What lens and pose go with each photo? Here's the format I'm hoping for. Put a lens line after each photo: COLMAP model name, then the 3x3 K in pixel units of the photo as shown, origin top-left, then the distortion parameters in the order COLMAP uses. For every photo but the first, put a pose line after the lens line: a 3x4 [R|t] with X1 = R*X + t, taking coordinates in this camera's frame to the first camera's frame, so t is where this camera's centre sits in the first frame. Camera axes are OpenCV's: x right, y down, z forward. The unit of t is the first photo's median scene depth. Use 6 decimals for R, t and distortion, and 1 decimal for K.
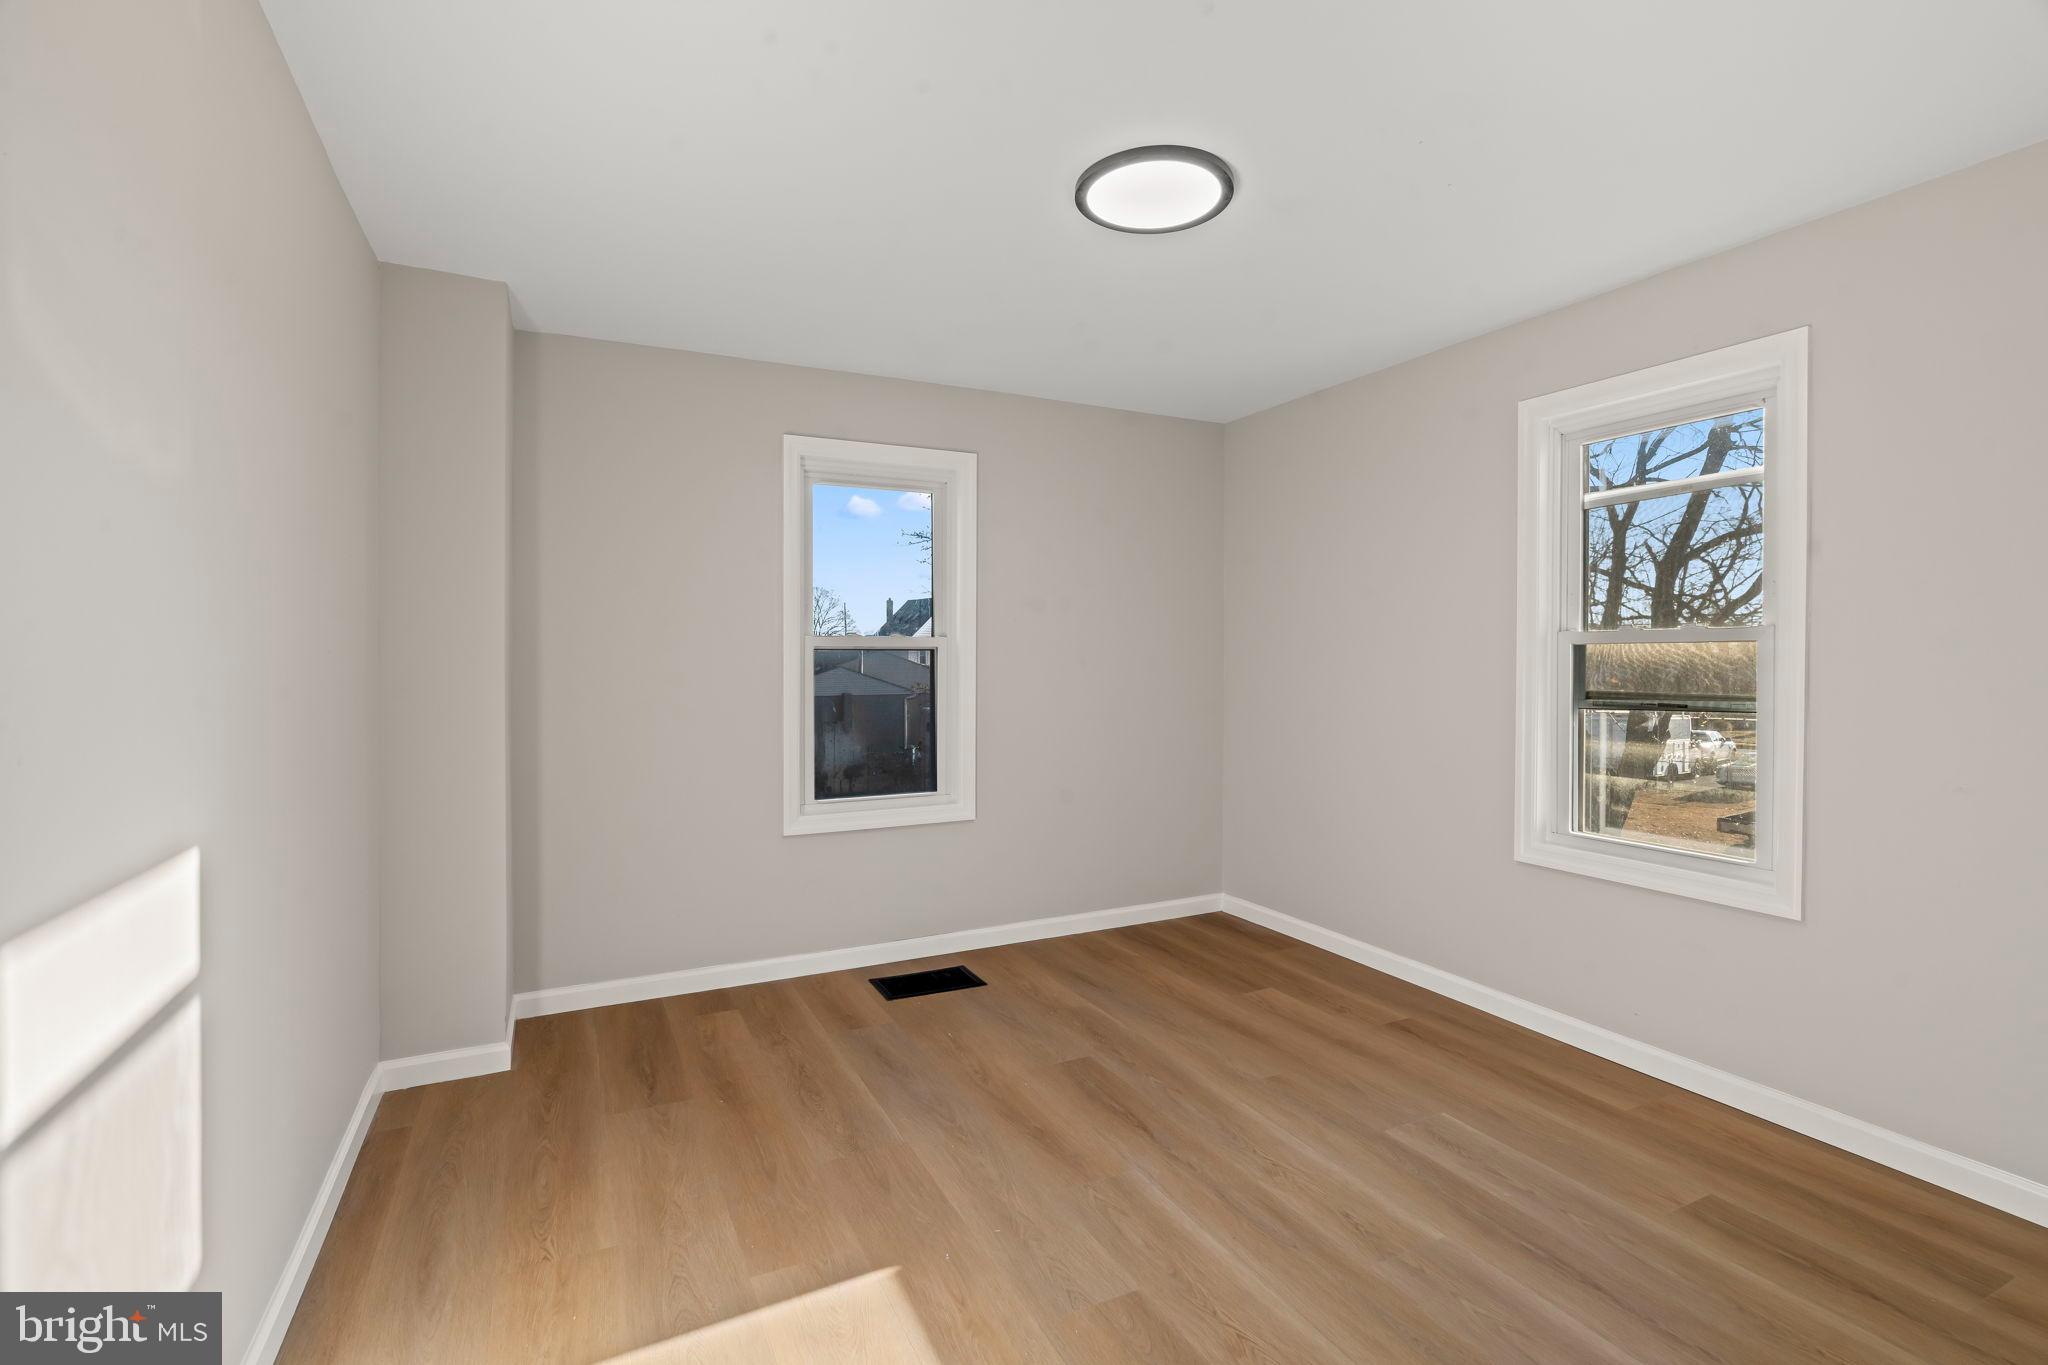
lens RADIAL K [[928.0, 0, 1008.6], [0, 928.0, 676.9], [0, 0, 1]] dist [-0.020092, 0.000641]
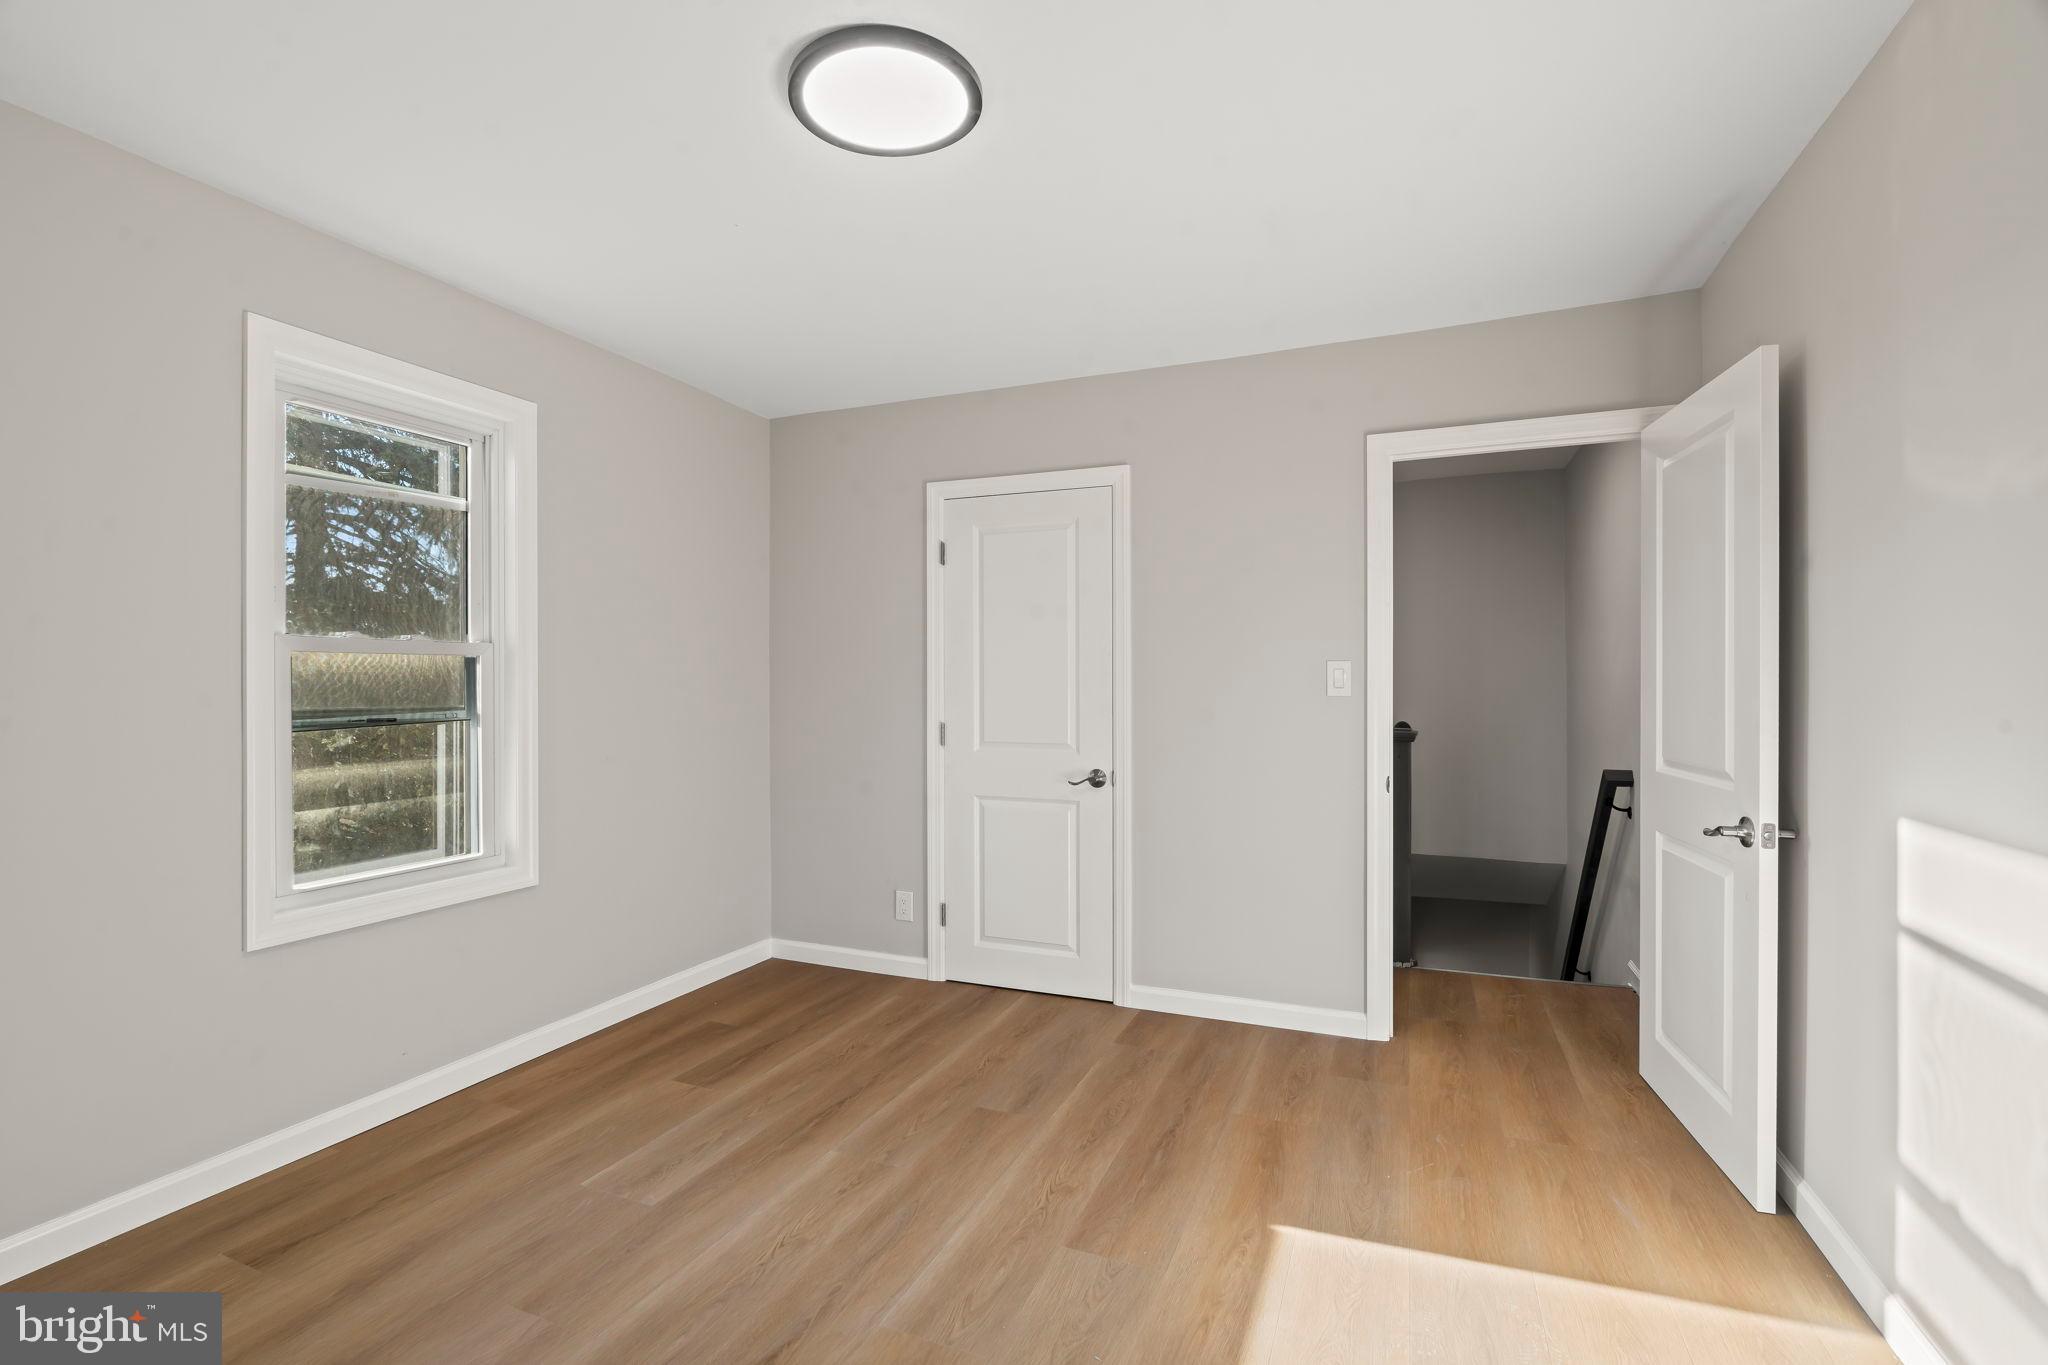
lens RADIAL K [[928.0, 0, 1008.6], [0, 928.0, 676.9], [0, 0, 1]] dist [-0.020092, 0.000641]
pose [[-0.653972, 0.001417, 0.756517, -0.523062], [0.017451, 0.999760, 0.013213, -0.018079], [-0.756317, 0.021843, -0.653840, 1.424812]]
